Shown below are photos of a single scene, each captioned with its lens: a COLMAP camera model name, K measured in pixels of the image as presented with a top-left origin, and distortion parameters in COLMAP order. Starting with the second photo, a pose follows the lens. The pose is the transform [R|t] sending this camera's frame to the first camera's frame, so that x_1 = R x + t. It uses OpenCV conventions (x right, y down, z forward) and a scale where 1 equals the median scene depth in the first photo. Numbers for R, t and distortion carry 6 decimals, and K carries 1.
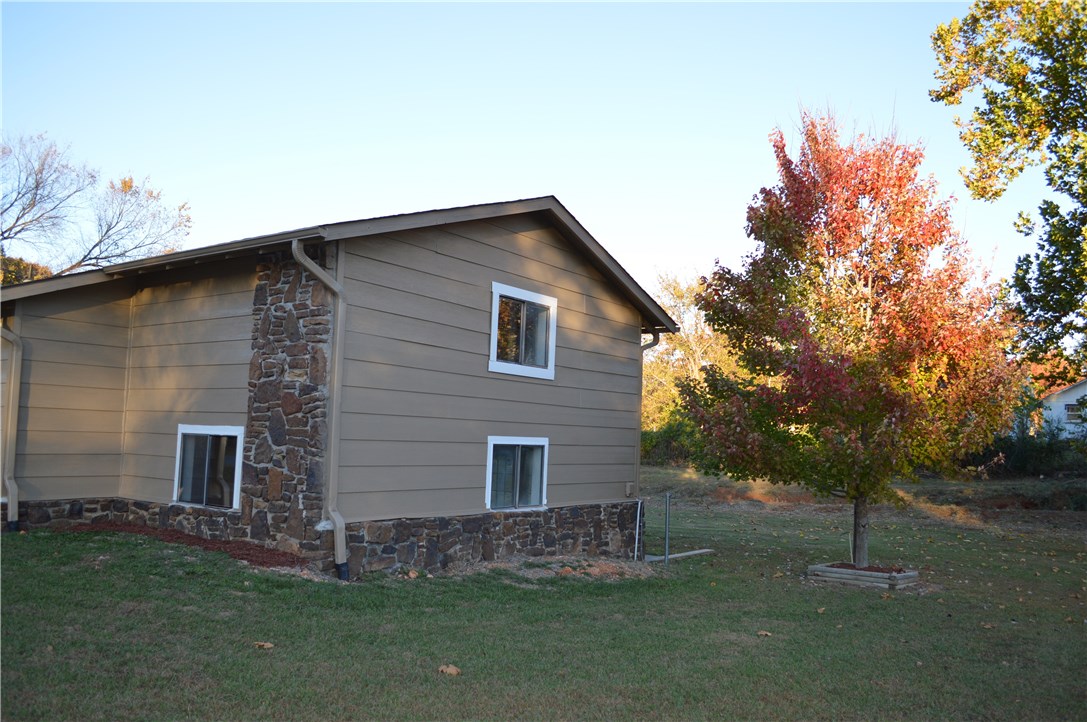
lens RADIAL K [[871.8, 0, 540.5], [0, 871.8, 365.0], [0, 0, 1]] dist [-0.074498, 0.005676]
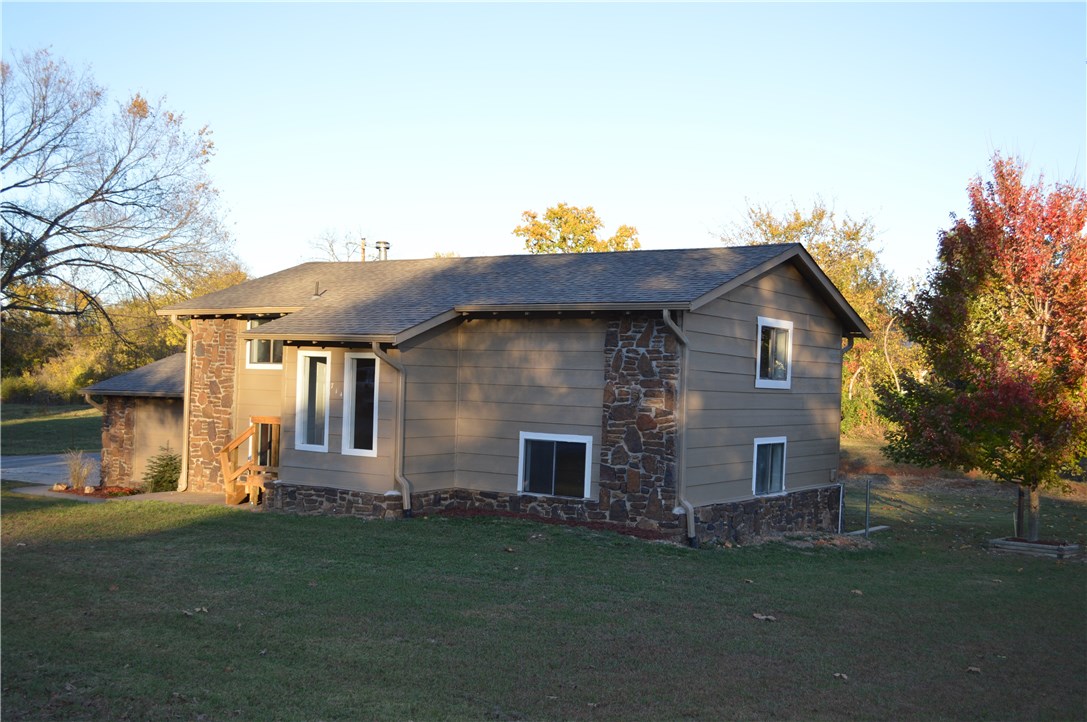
lens RADIAL K [[1171.2, 0, 543.2], [0, 1171.2, 366.7], [0, 0, 1]] dist [-0.053586, -0.005538]
pose [[0.999844, 0.001904, 0.017550, -0.439385], [-0.003196, 0.997264, 0.073854, -0.163436], [-0.017361, -0.073899, 0.997115, -0.762293]]
